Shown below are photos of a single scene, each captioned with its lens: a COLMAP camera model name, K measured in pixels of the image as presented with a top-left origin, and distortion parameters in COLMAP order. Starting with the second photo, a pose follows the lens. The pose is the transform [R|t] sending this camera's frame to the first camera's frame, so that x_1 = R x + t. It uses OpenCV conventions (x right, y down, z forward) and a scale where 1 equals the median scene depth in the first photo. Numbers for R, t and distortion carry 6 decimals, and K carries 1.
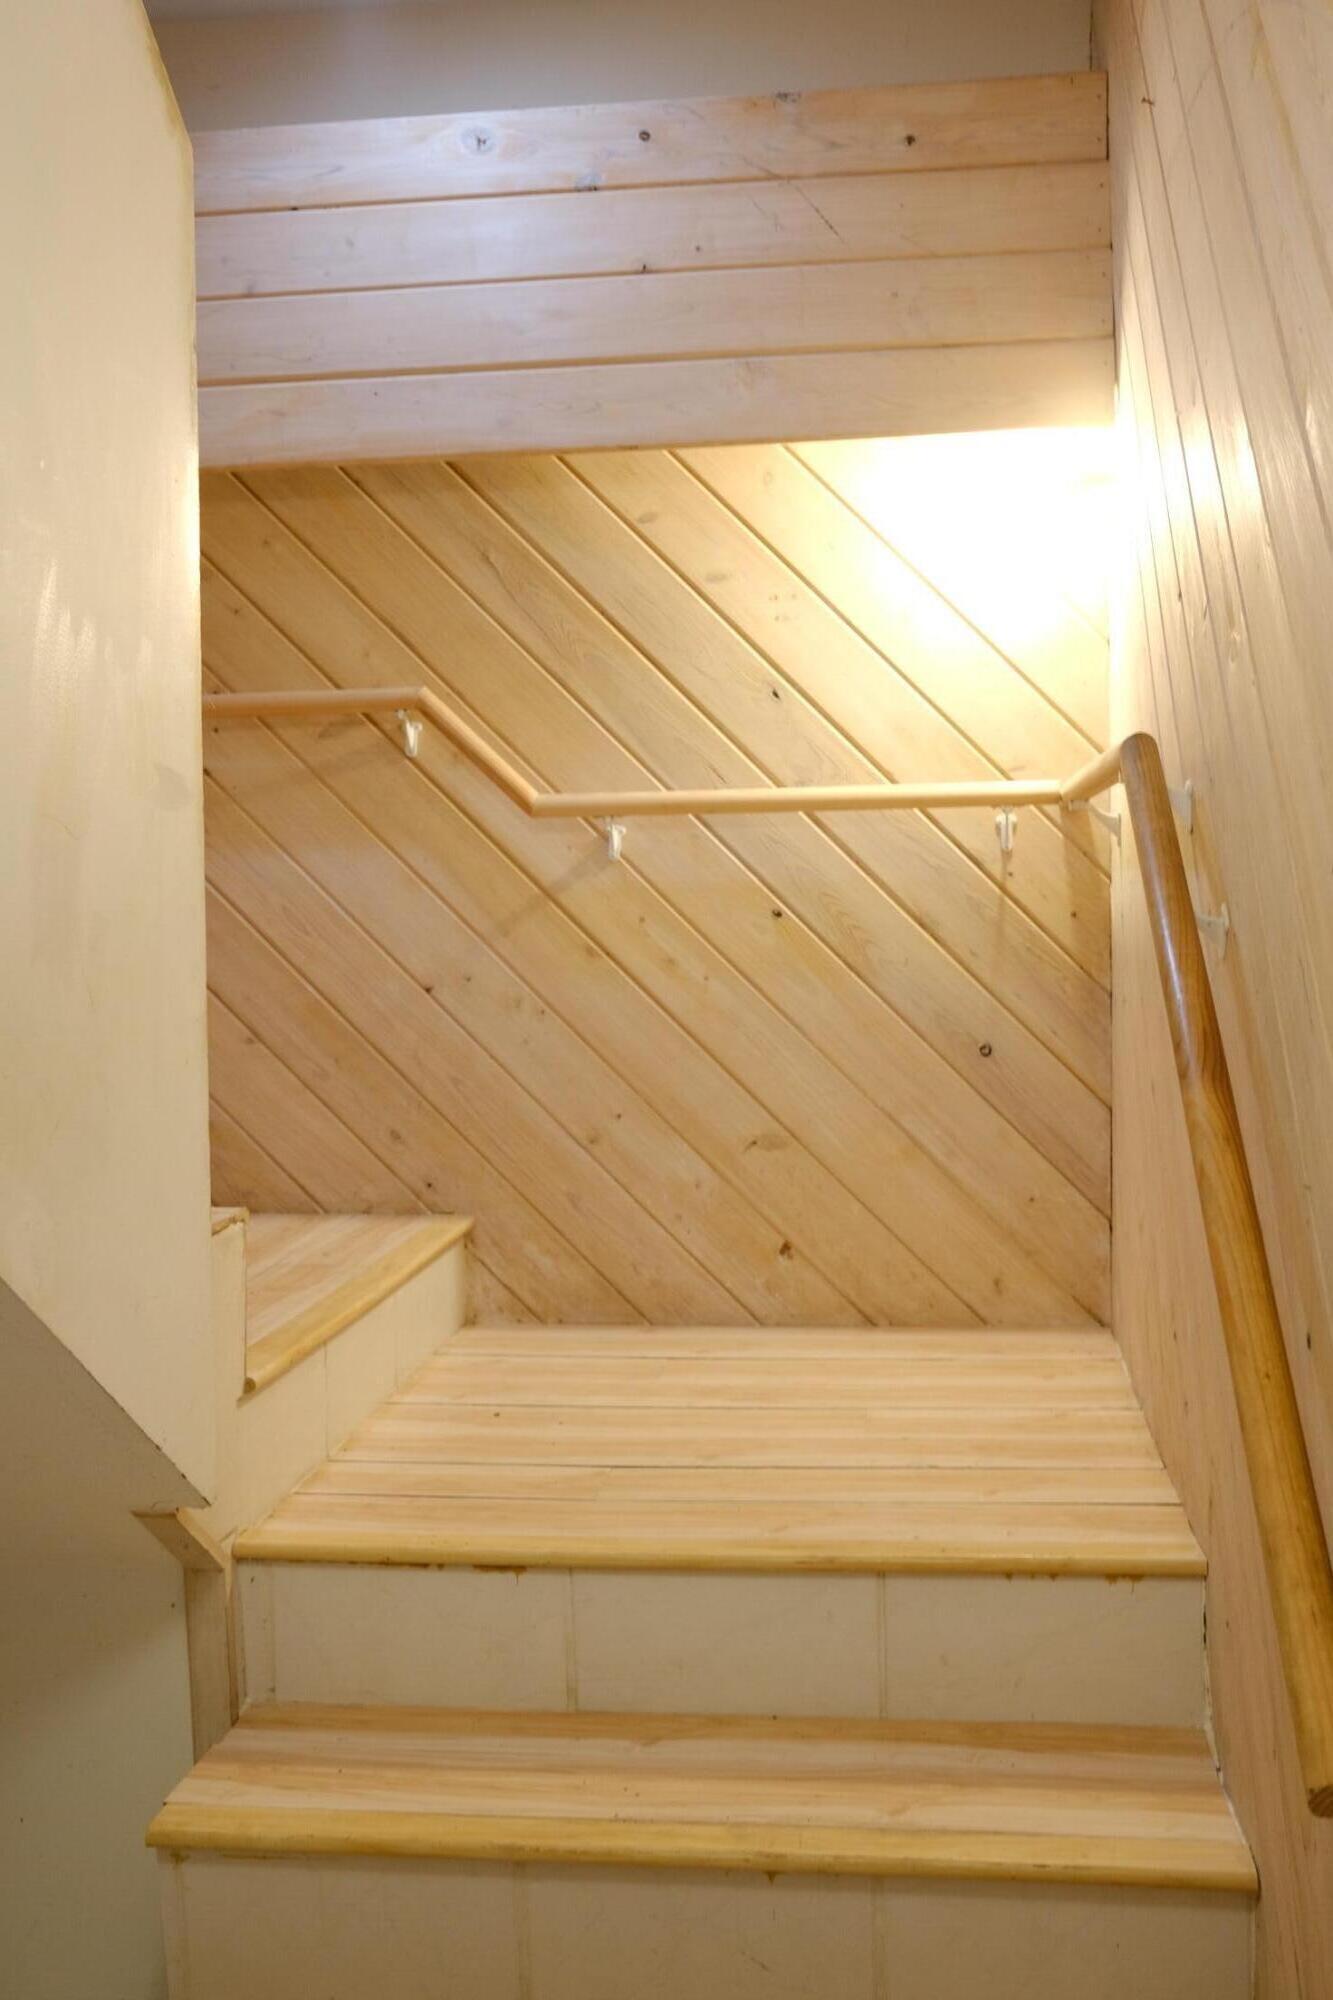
lens RADIAL K [[2024.2, 0, 666.5], [0, 2024.2, 1000.0], [0, 0, 1]] dist [-0.056118, 0.131134]
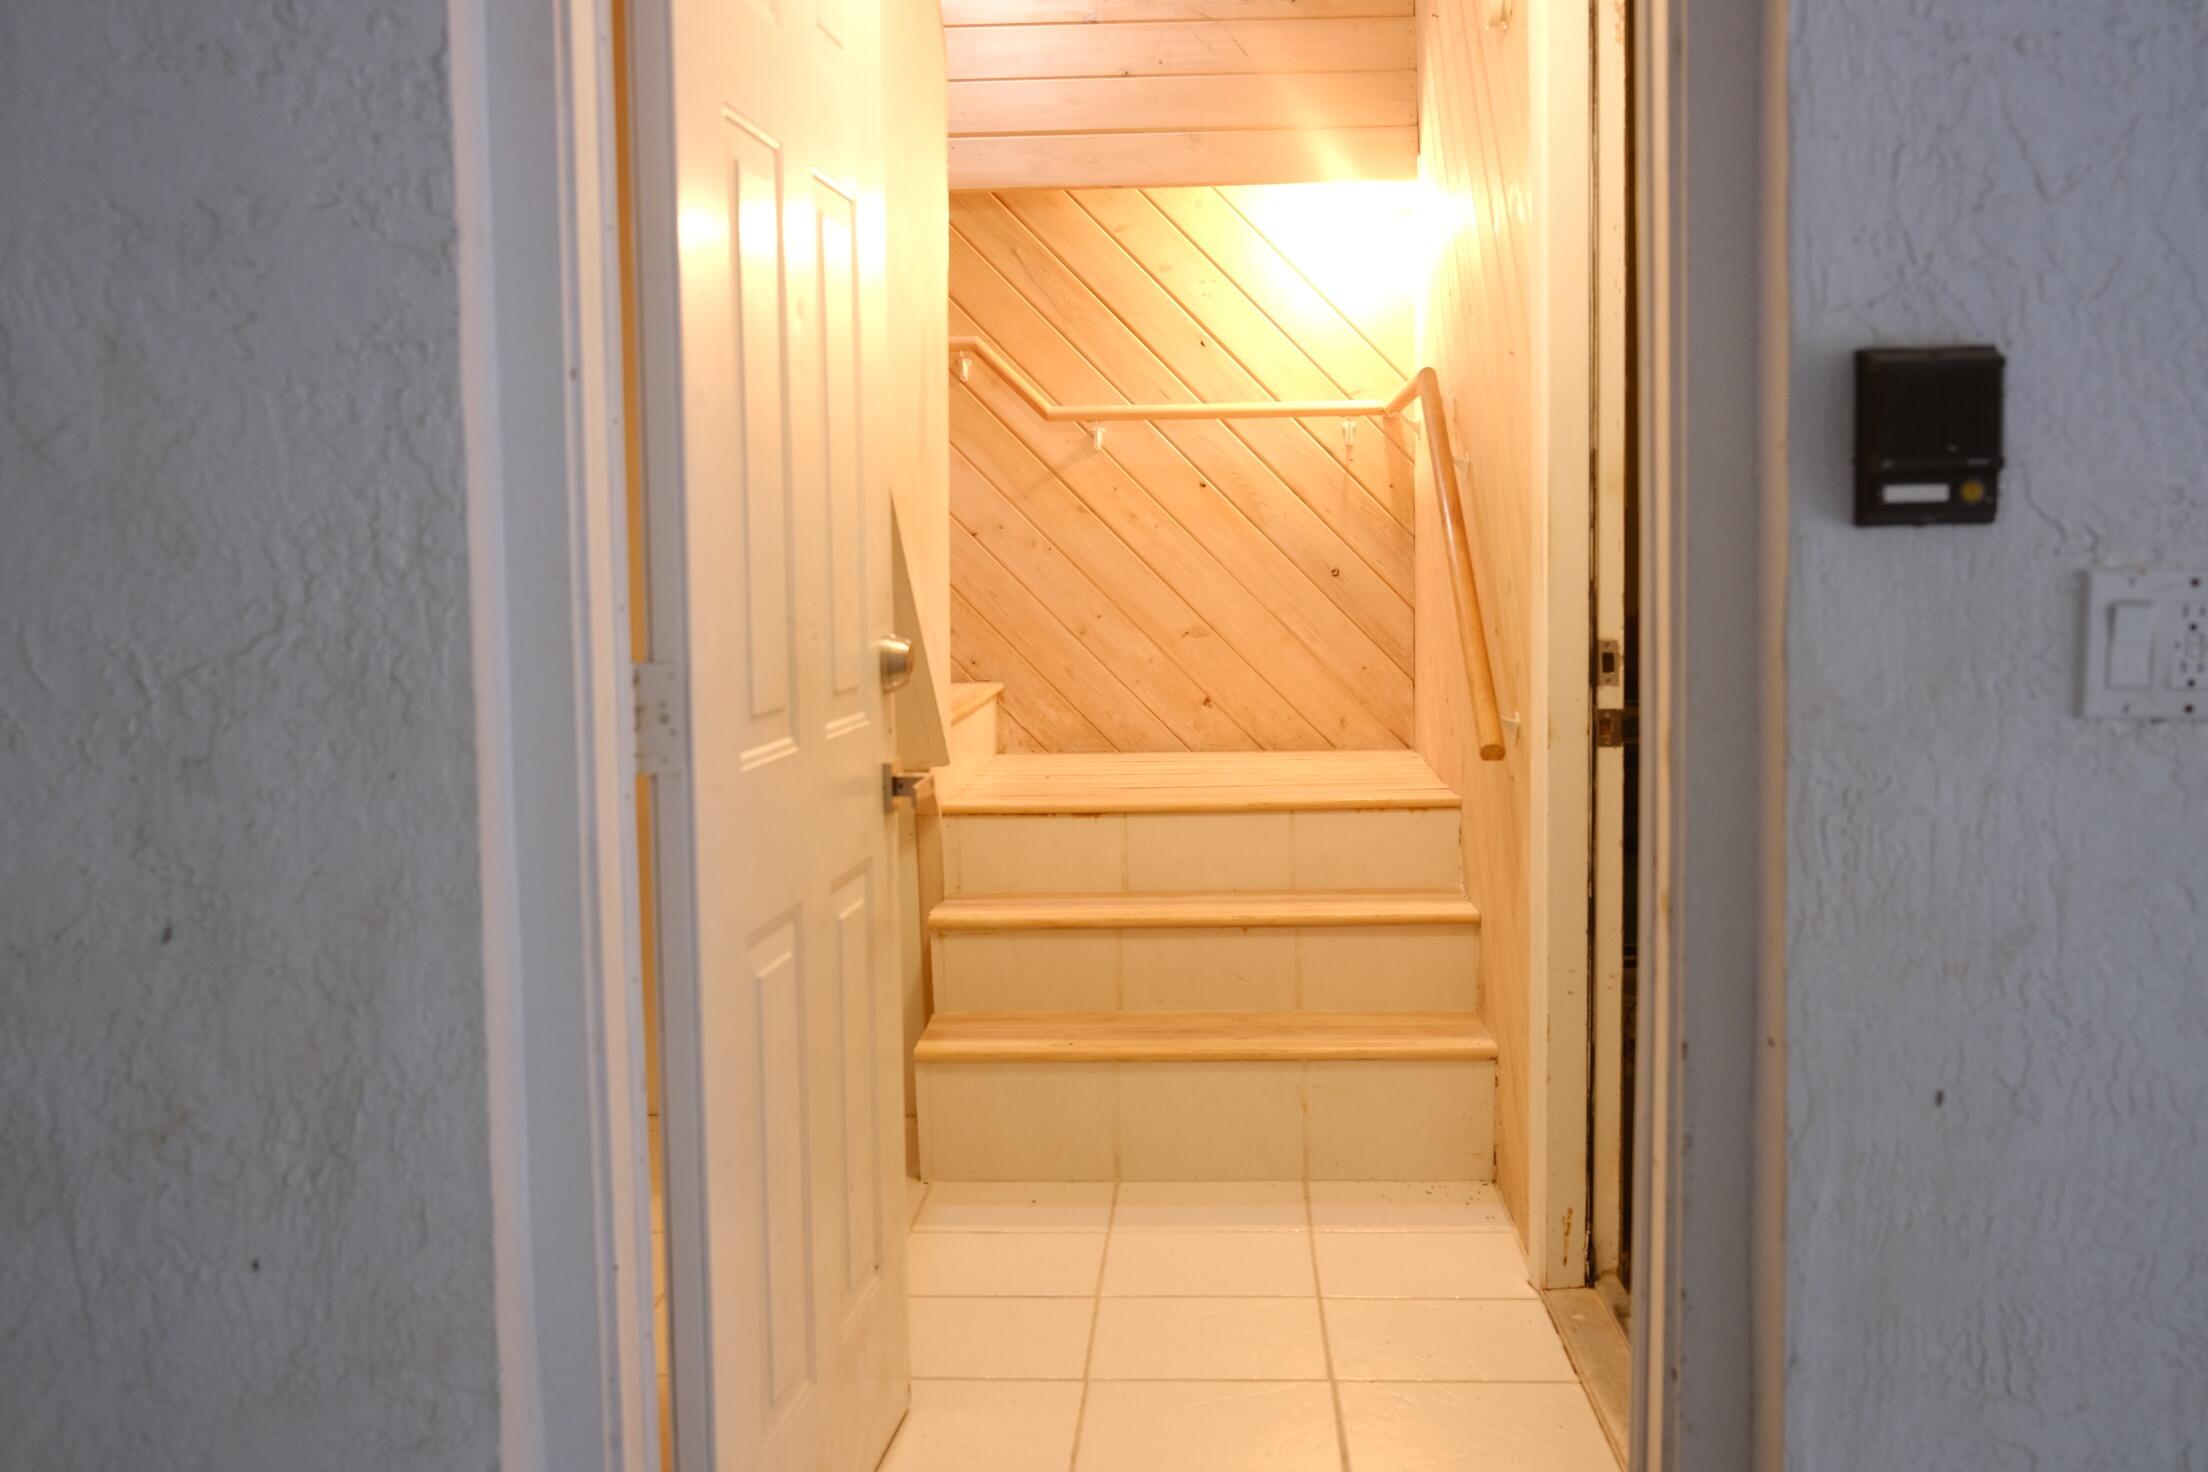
lens RADIAL K [[2234.8, 0, 1104.0], [0, 2234.8, 736.0], [0, 0, 1]] dist [-0.056118, 0.131134]
pose [[0.997192, -0.001178, 0.074880, -0.151456], [-0.000734, 0.999675, 0.025501, 0.107858], [-0.074885, -0.025484, 0.996866, -0.720244]]
